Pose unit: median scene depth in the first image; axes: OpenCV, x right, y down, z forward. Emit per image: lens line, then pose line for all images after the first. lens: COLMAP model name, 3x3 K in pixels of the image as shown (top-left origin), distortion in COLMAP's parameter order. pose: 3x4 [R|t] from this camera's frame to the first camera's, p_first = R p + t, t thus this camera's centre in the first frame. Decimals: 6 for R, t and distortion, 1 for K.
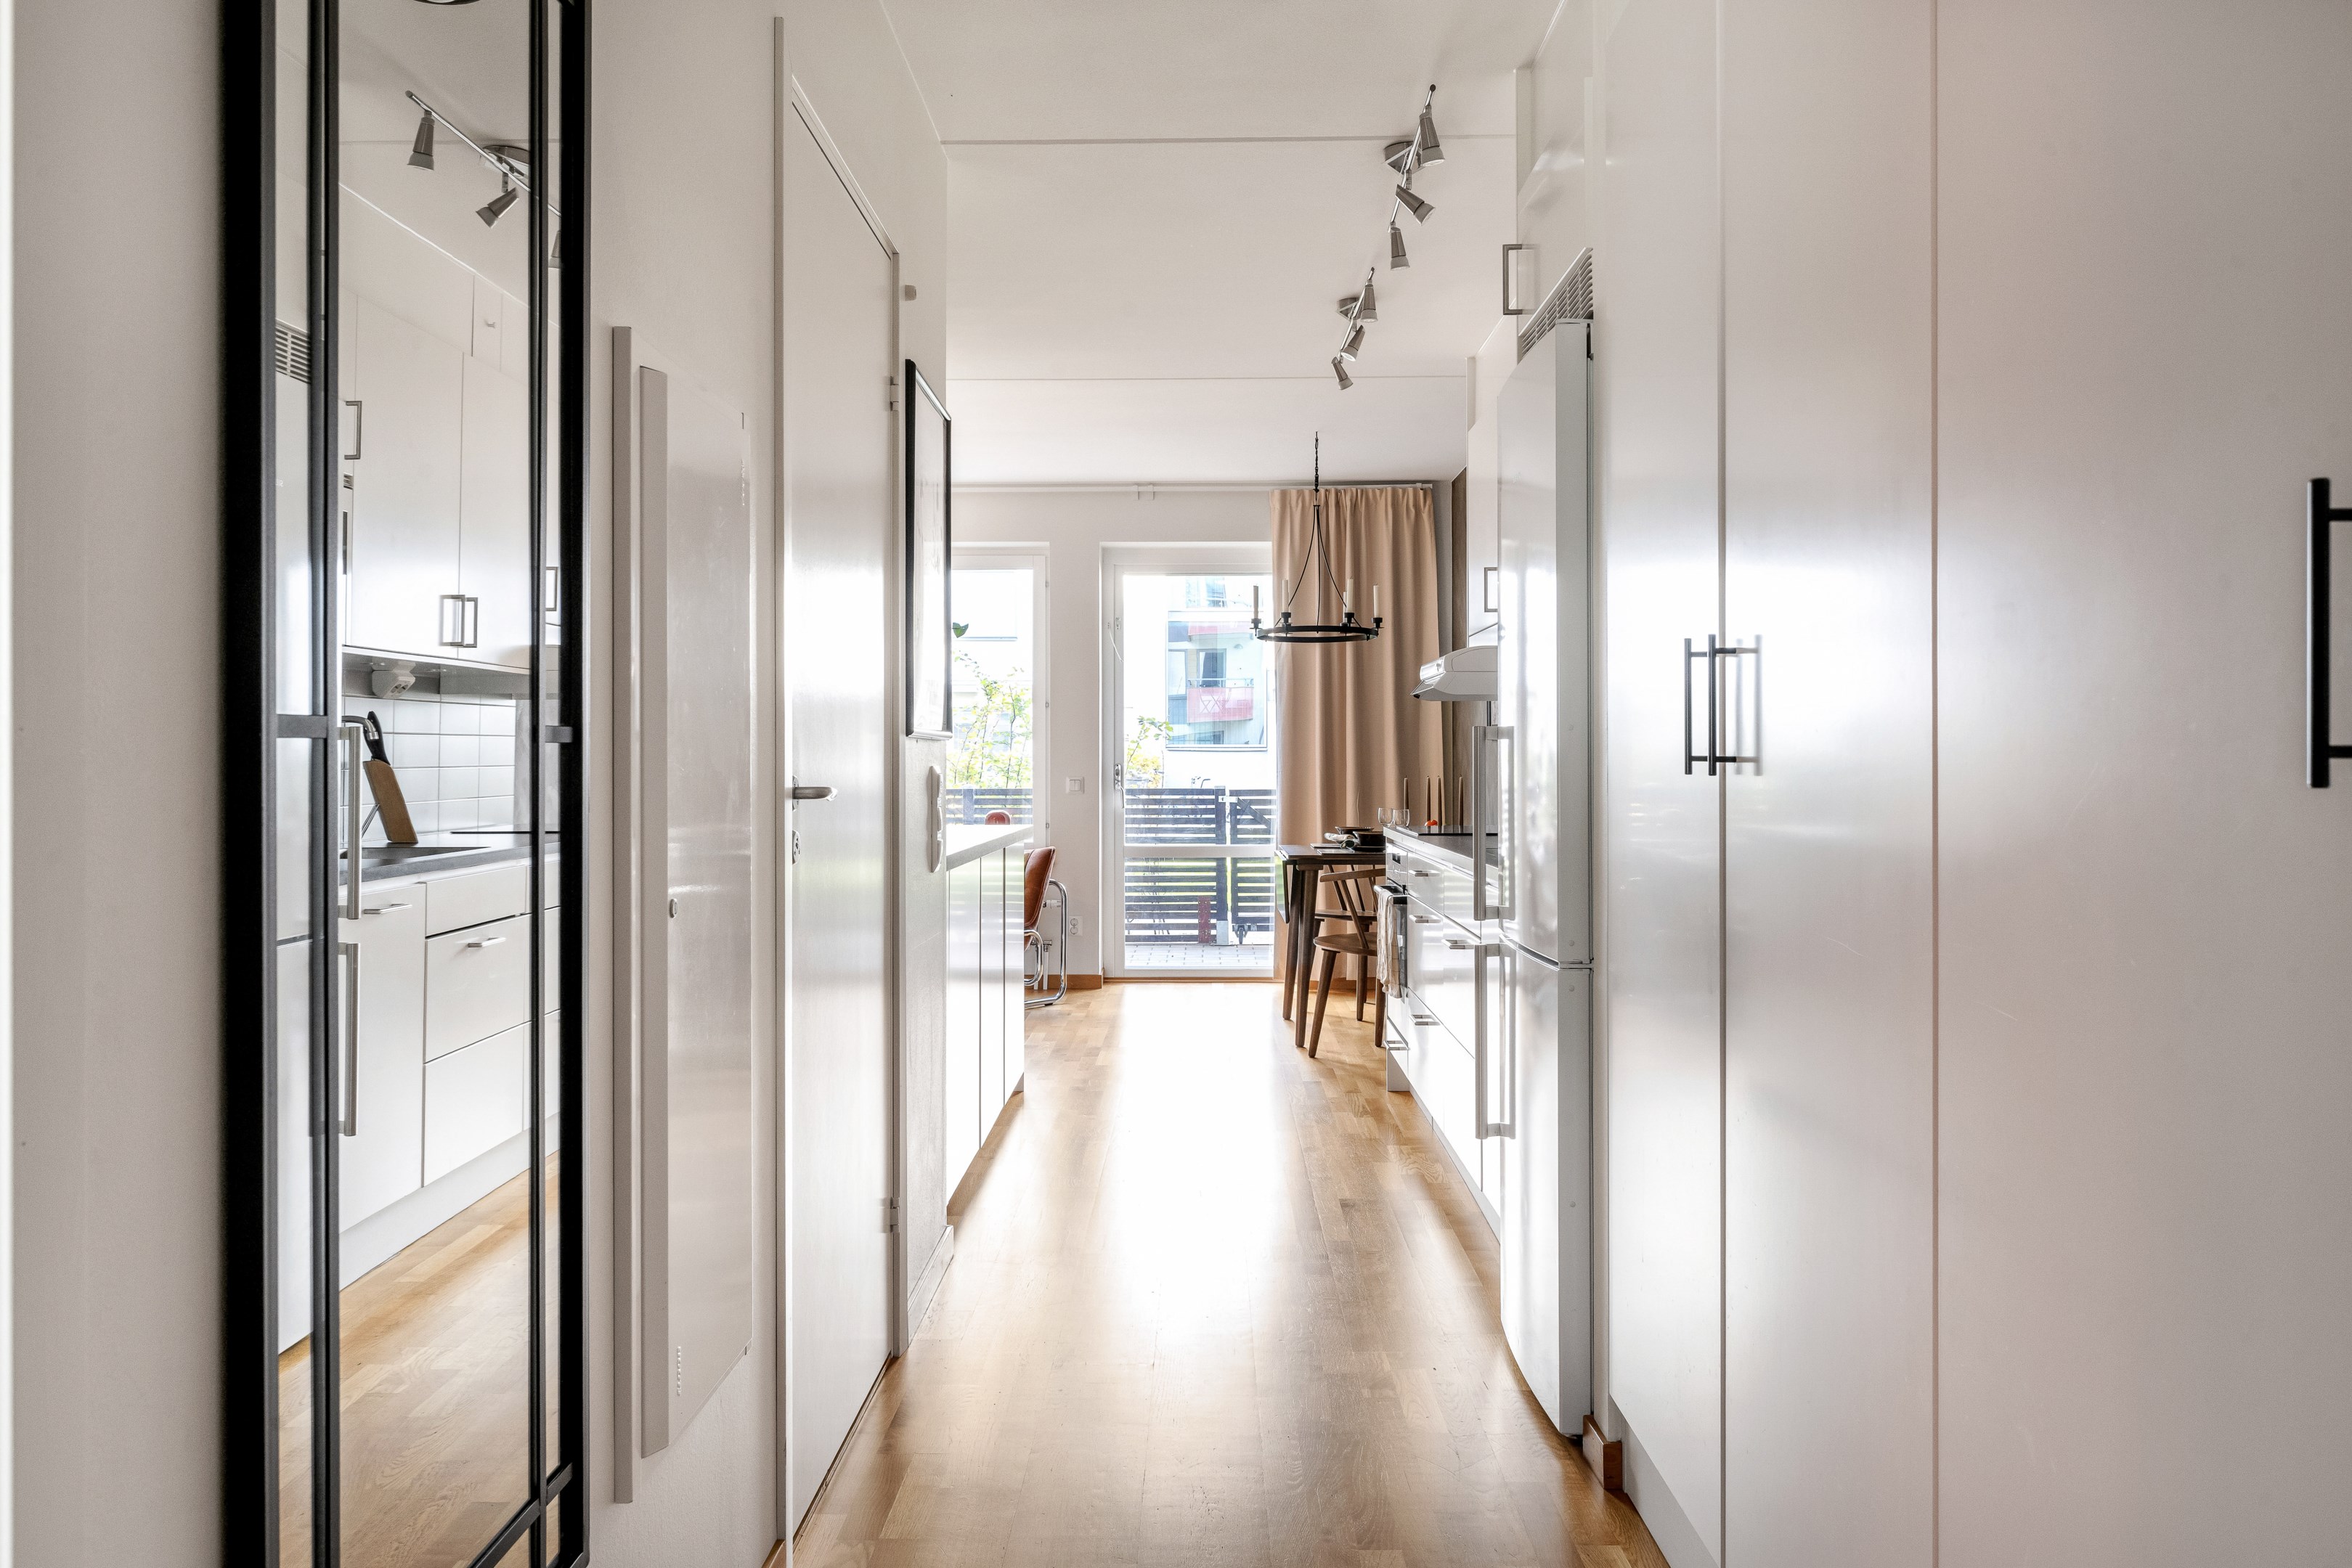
lens RADIAL K [[1094.2, 0, 1175.9], [0, 1094.2, 754.1], [0, 0, 1]] dist [-0.000344, -0.000009]
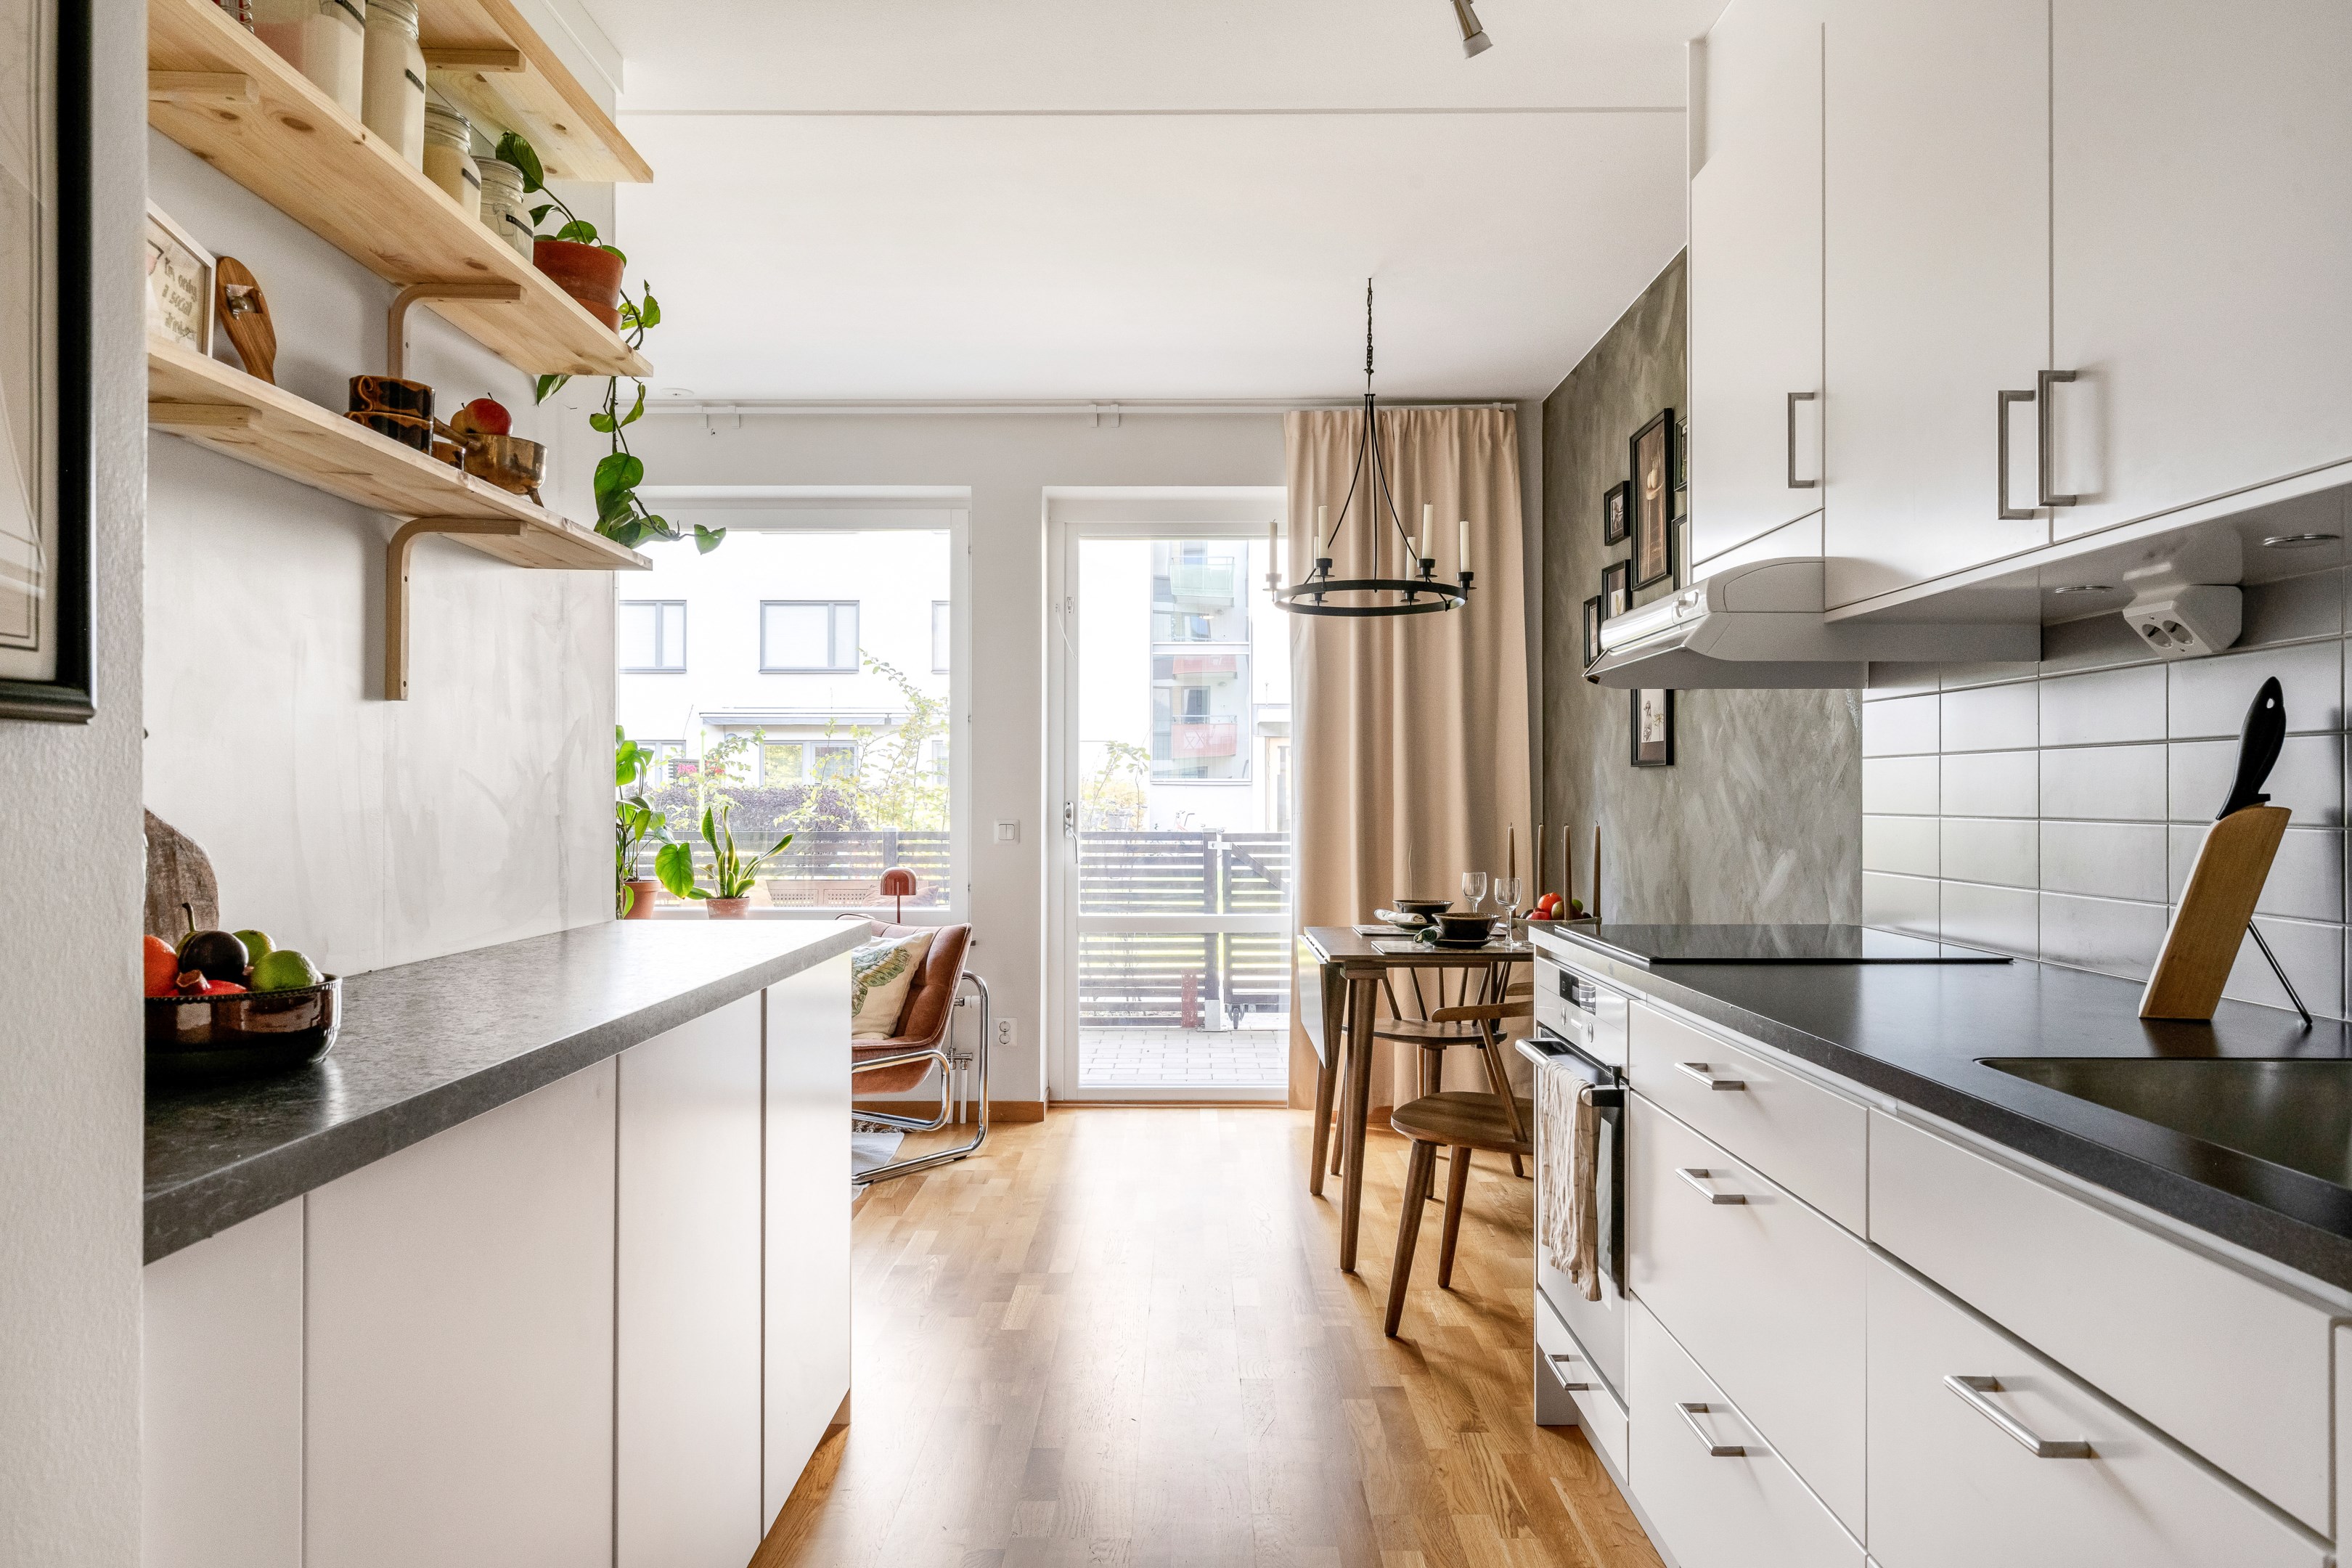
lens RADIAL K [[1074.2, 0, 1176.0], [0, 1074.2, 784.0], [0, 0, 1]] dist [0.000007, -0.000005]
pose [[0.999898, 0.002430, 0.014100, 0.006852], [-0.002373, 0.999989, -0.004089, 0.000347], [-0.014110, 0.004055, 0.999892, 0.309369]]
